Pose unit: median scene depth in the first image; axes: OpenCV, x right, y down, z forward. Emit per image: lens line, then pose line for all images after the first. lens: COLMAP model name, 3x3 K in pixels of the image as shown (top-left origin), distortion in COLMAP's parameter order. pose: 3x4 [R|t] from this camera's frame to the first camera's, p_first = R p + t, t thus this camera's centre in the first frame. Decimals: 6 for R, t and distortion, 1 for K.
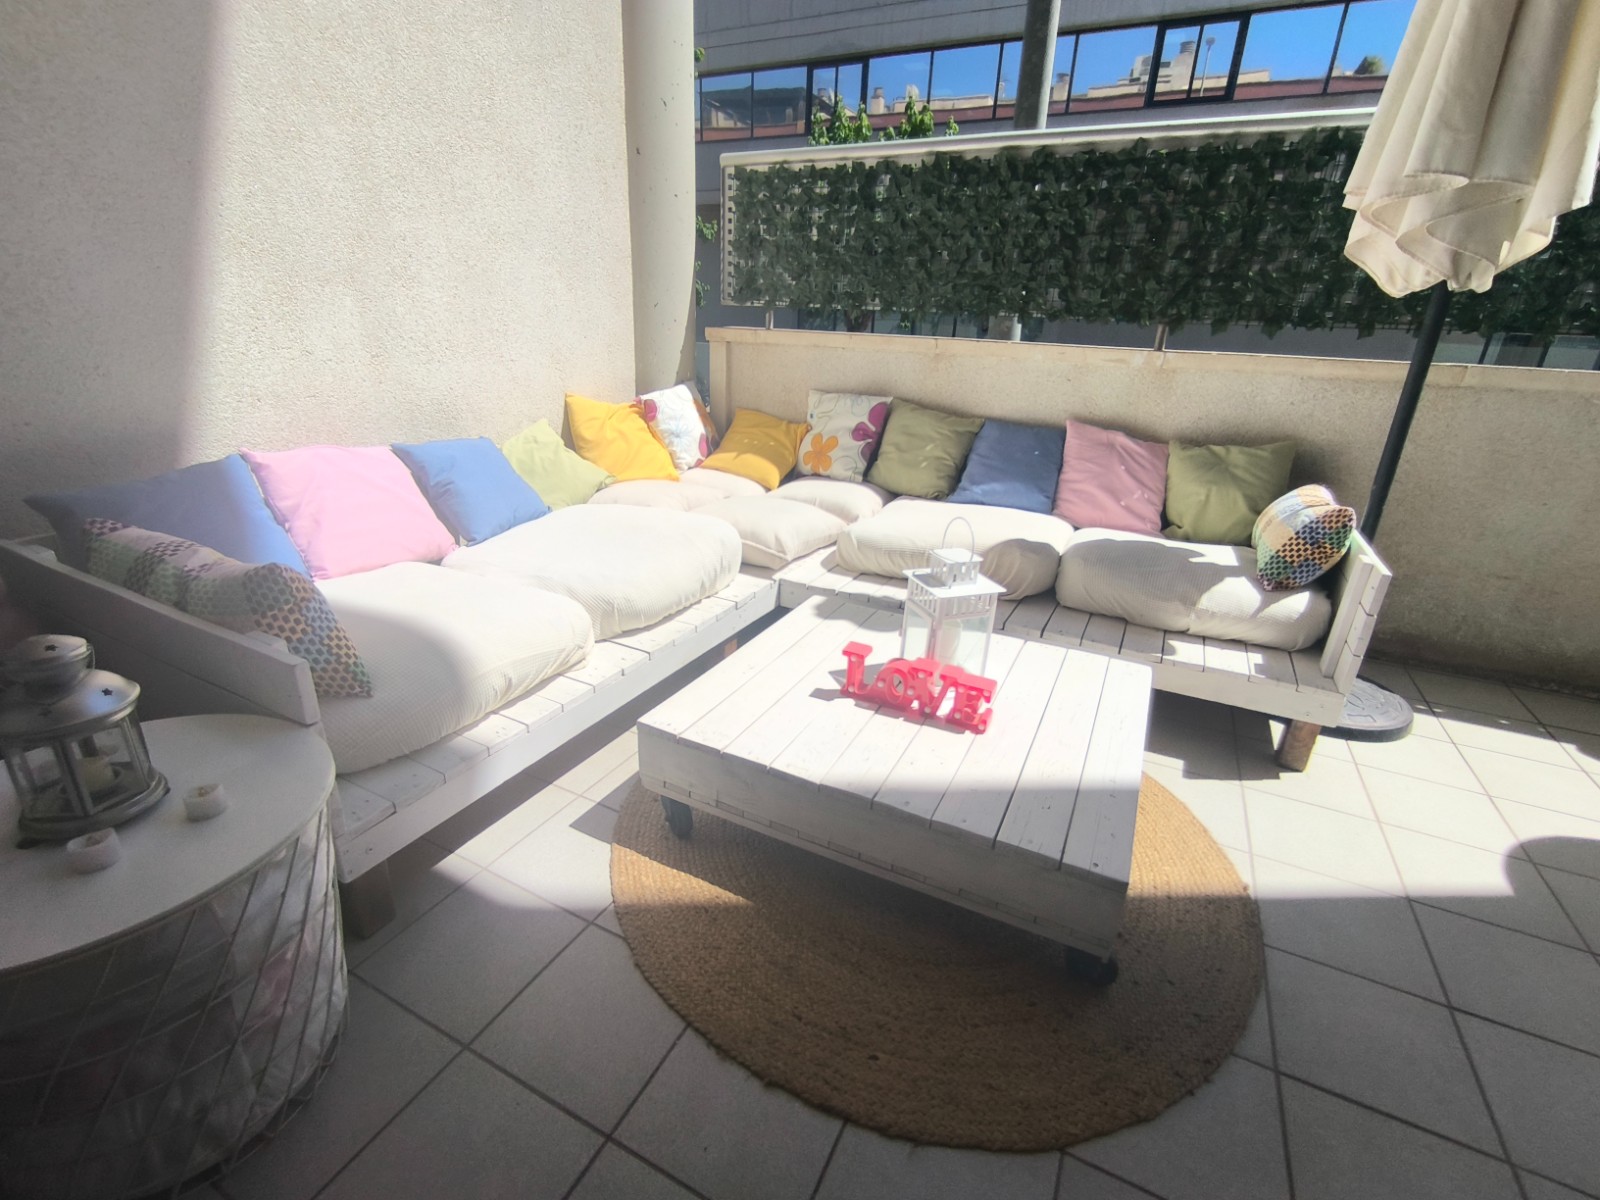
lens RADIAL K [[727.3, 0, 790.6], [0, 727.3, 593.5], [0, 0, 1]] dist [0.000438, 0.001878]
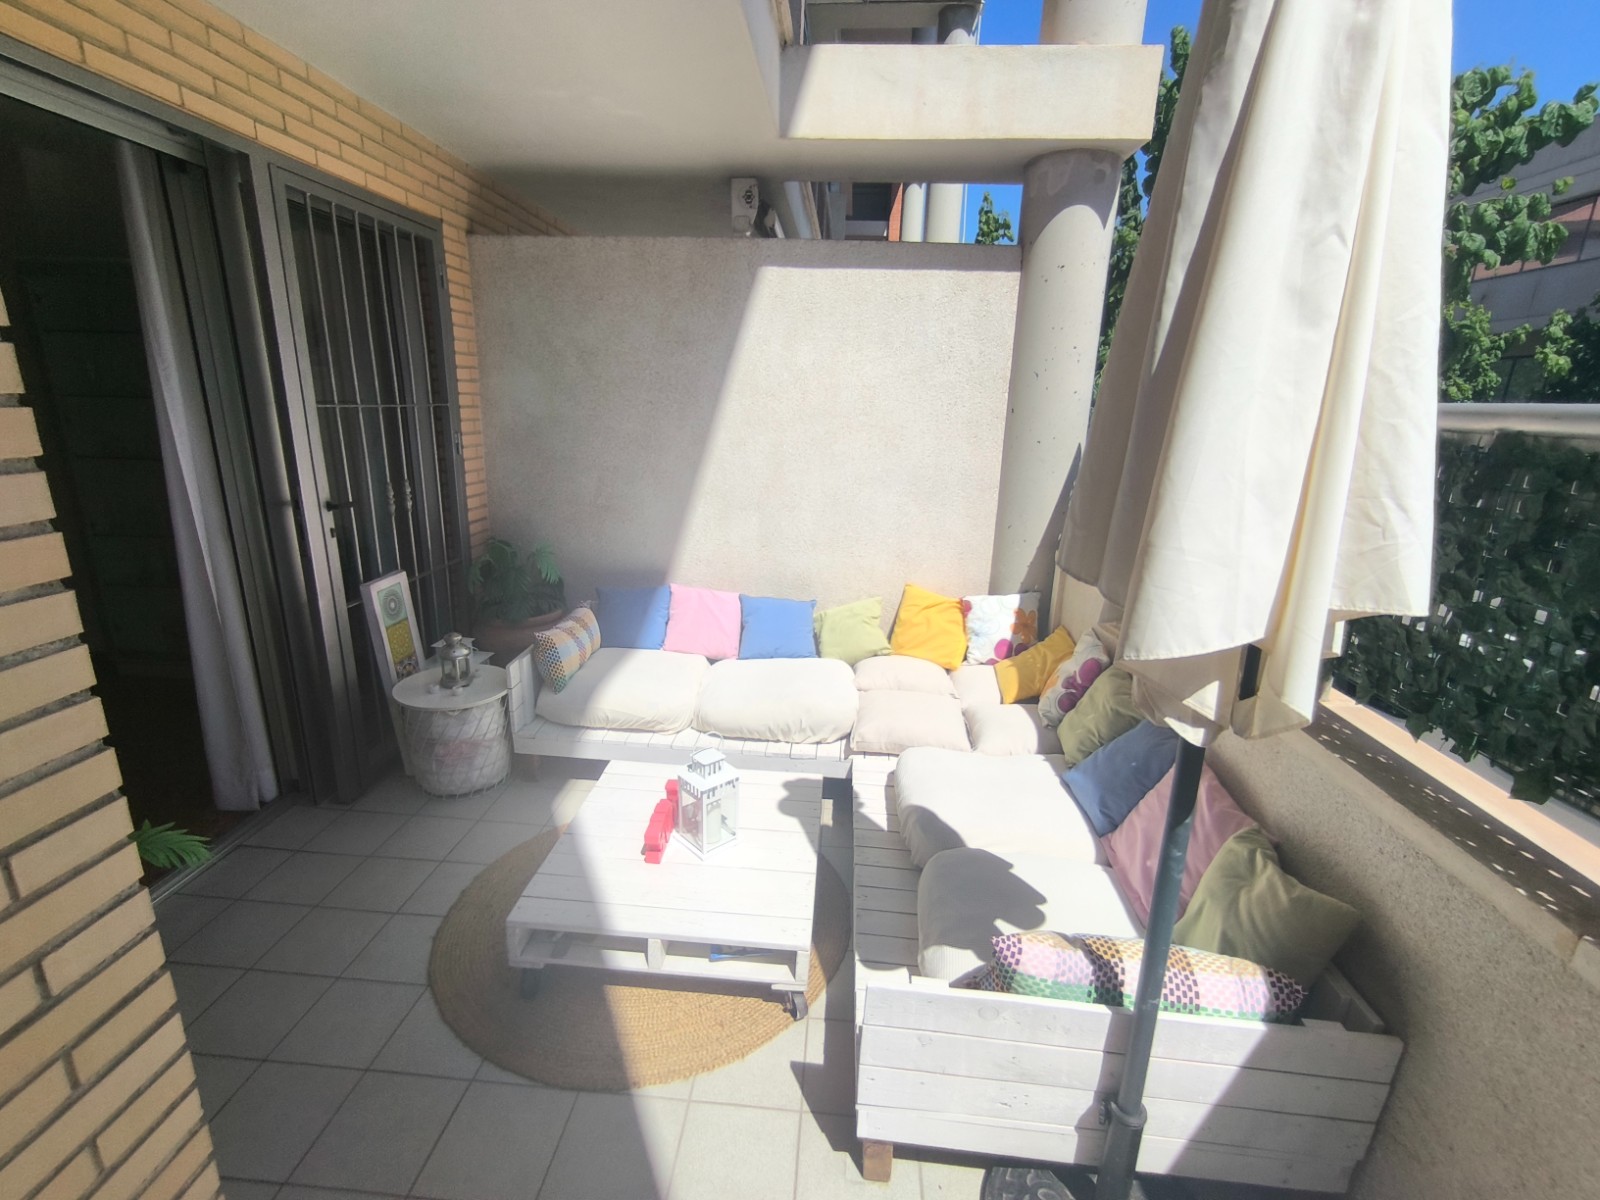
lens RADIAL K [[727.3, 0, 787.5], [0, 727.3, 598.7], [0, 0, 1]] dist [0.000438, 0.001878]
pose [[0.380468, 0.224276, -0.897187, 0.971544], [-0.348496, 0.933399, 0.085542, -0.333572], [0.856618, 0.280120, 0.433288, 0.264881]]
